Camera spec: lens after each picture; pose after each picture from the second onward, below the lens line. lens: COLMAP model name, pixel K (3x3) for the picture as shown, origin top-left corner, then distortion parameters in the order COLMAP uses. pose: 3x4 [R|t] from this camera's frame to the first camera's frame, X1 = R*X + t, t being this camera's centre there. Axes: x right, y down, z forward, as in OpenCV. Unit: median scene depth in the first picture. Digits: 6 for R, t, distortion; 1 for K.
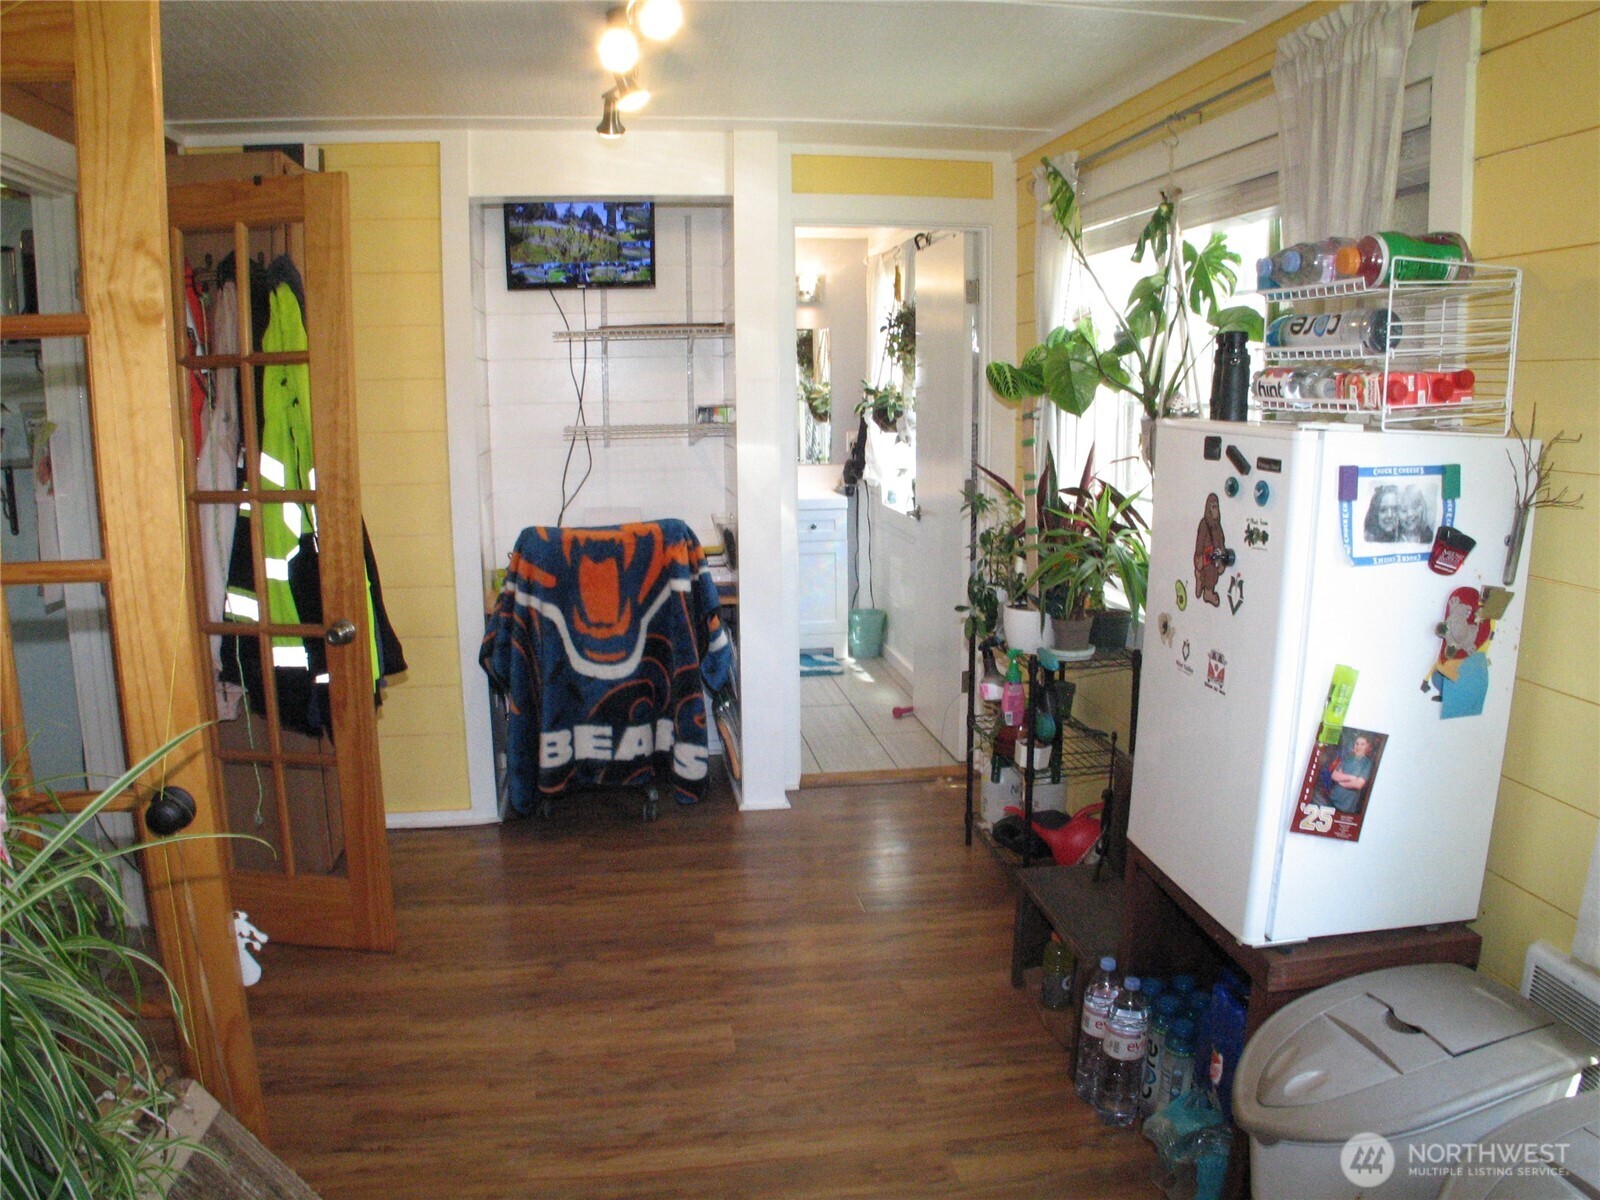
lens RADIAL K [[1172.1, 0, 800.0], [0, 1172.1, 600.0], [0, 0, 1]] dist [-0.215795, 0.101430]
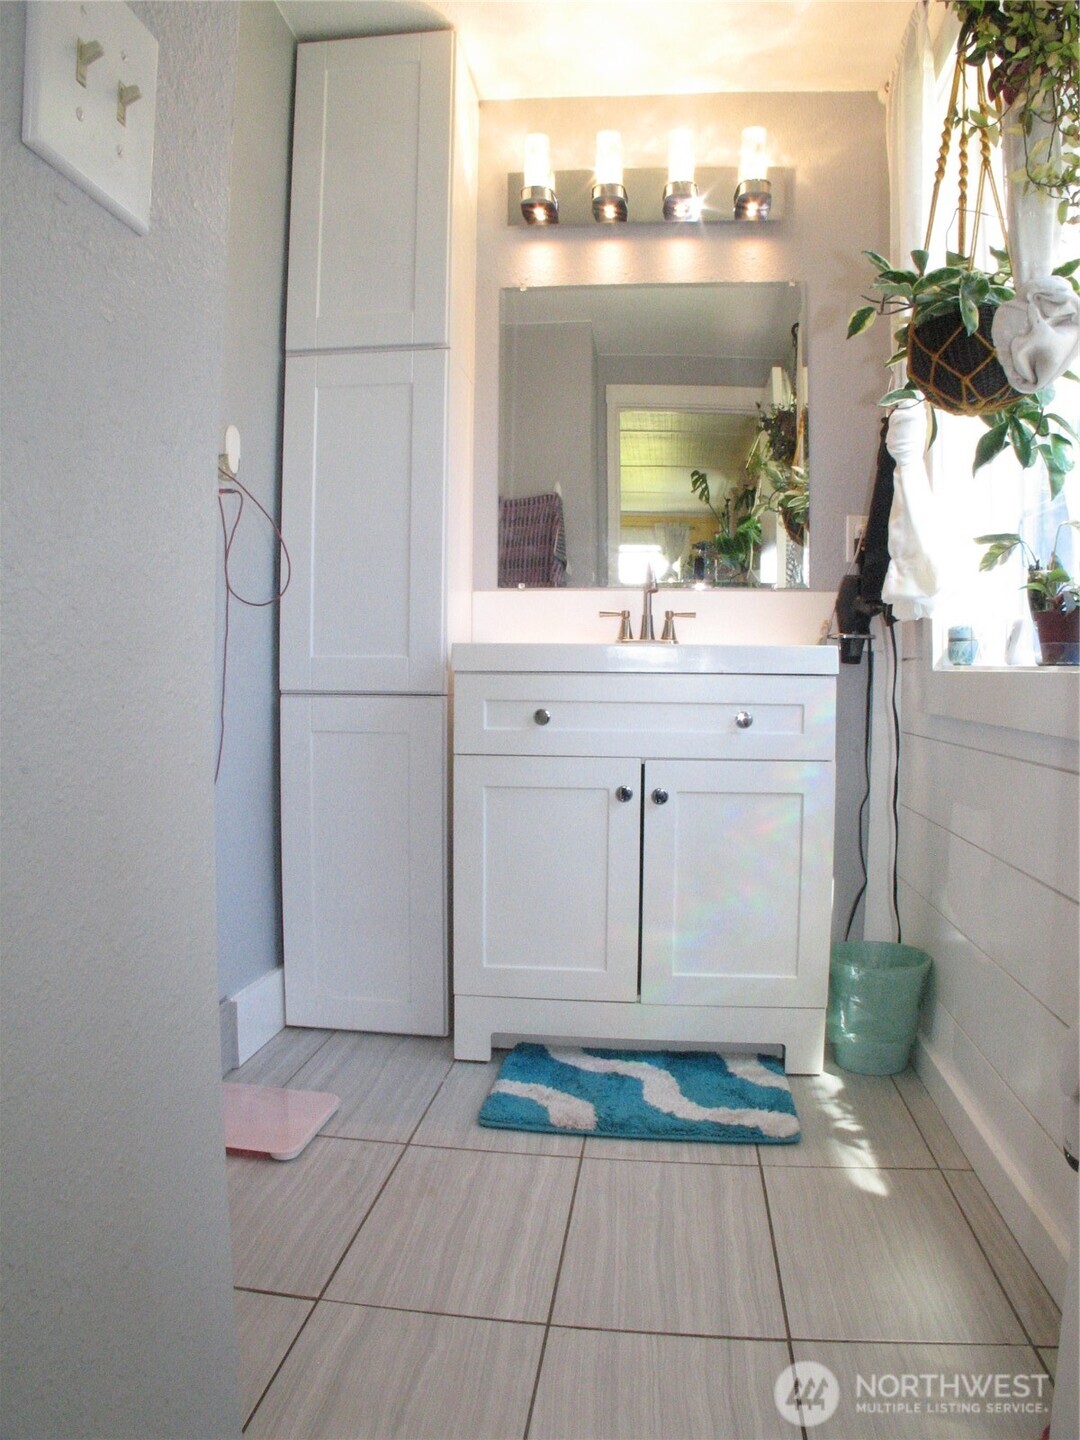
lens RADIAL K [[1054.9, 0, 540.0], [0, 1054.9, 720.0], [0, 0, 1]] dist [-0.215795, 0.101430]
pose [[0.962681, 0.032249, -0.268711, 0.037753], [-0.068024, 0.989833, -0.124911, -0.016581], [0.261951, 0.138529, 0.955087, 0.657330]]
